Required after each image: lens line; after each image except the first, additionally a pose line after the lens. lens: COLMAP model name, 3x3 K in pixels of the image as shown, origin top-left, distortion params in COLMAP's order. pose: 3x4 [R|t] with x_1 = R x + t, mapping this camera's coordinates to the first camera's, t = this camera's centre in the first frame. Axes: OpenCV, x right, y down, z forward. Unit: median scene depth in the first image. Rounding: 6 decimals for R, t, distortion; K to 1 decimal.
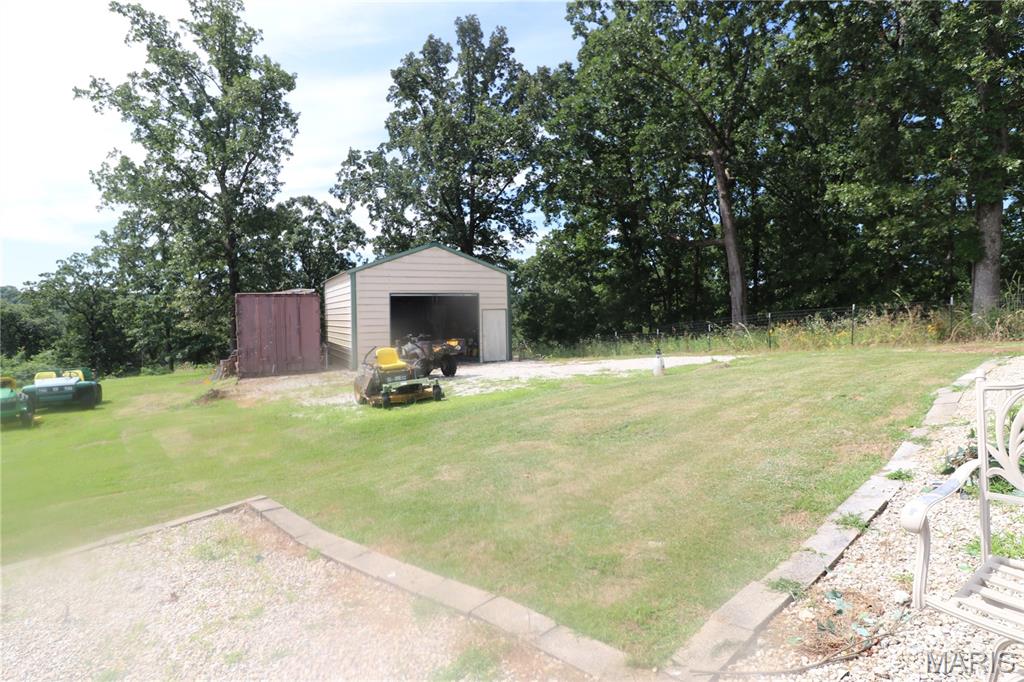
lens RADIAL K [[585.4, 0, 512.7], [0, 585.4, 325.2], [0, 0, 1]] dist [-0.000587, -0.000472]
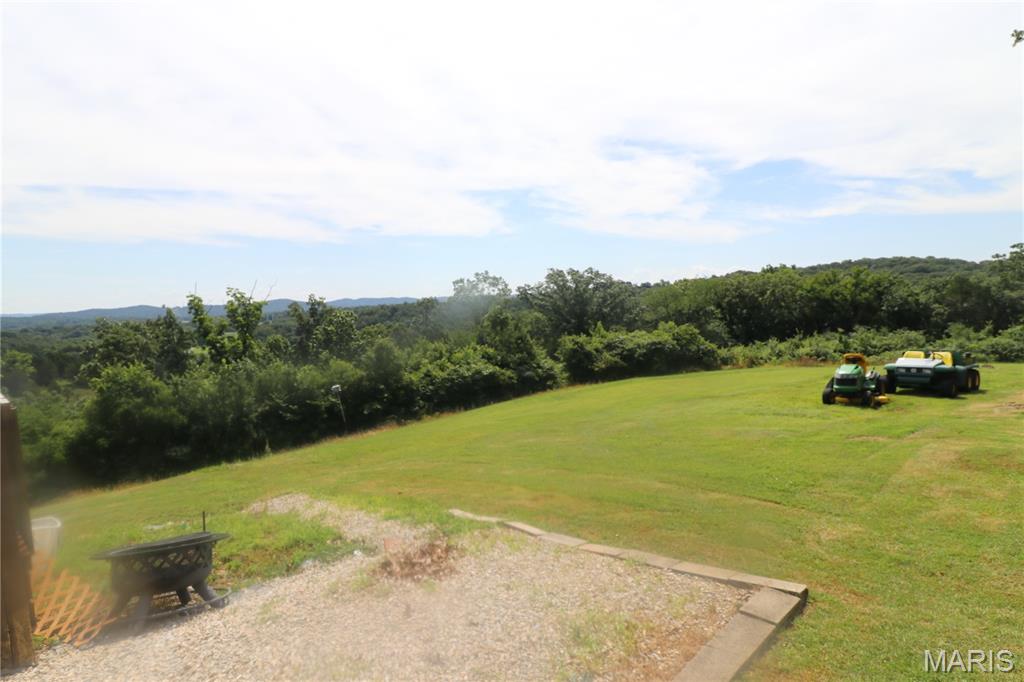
lens RADIAL K [[585.4, 0, 512.7], [0, 585.4, 325.2], [0, 0, 1]] dist [-0.000587, -0.000472]
pose [[0.157581, 0.042337, -0.986598, 0.044561], [0.003268, 0.999053, 0.043393, -0.006486], [0.987501, -0.010062, 0.157294, 0.197626]]
